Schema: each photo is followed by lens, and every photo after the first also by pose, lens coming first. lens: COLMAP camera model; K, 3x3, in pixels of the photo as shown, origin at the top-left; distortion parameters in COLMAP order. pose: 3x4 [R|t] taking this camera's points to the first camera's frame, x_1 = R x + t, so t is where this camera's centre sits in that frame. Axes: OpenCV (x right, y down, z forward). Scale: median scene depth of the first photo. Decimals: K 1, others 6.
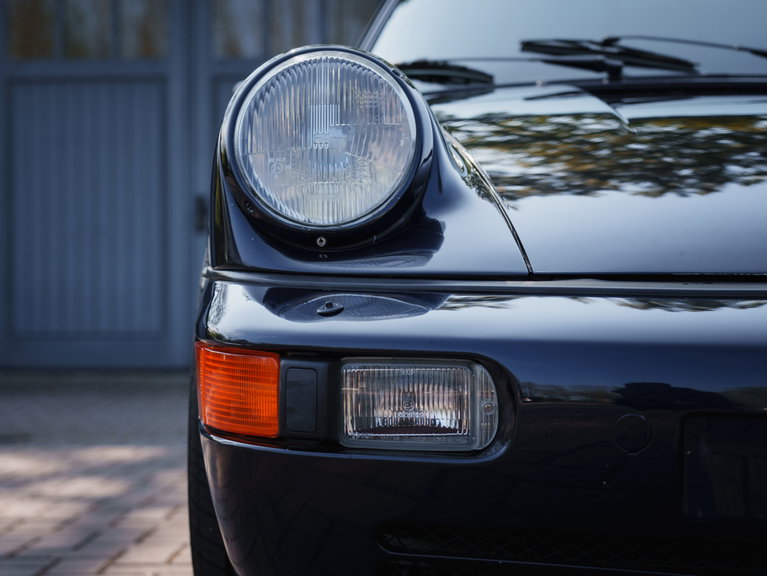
lens RADIAL K [[1748.7, 0, 385.8], [0, 1748.7, 286.2], [0, 0, 1]] dist [0.077556, 0.000000]
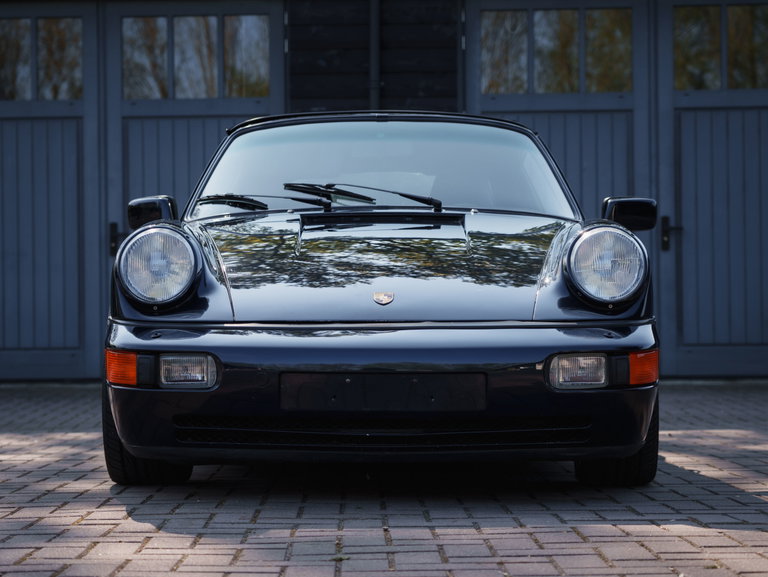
lens RADIAL K [[1812.0, 0, 377.8], [0, 1812.0, 290.8], [0, 0, 1]] dist [0.069077, 0.000000]
pose [[0.999258, -0.007456, 0.037794, 0.178214], [0.007551, 0.999969, -0.002364, -0.040713], [-0.037775, 0.002648, 0.999283, -1.559987]]
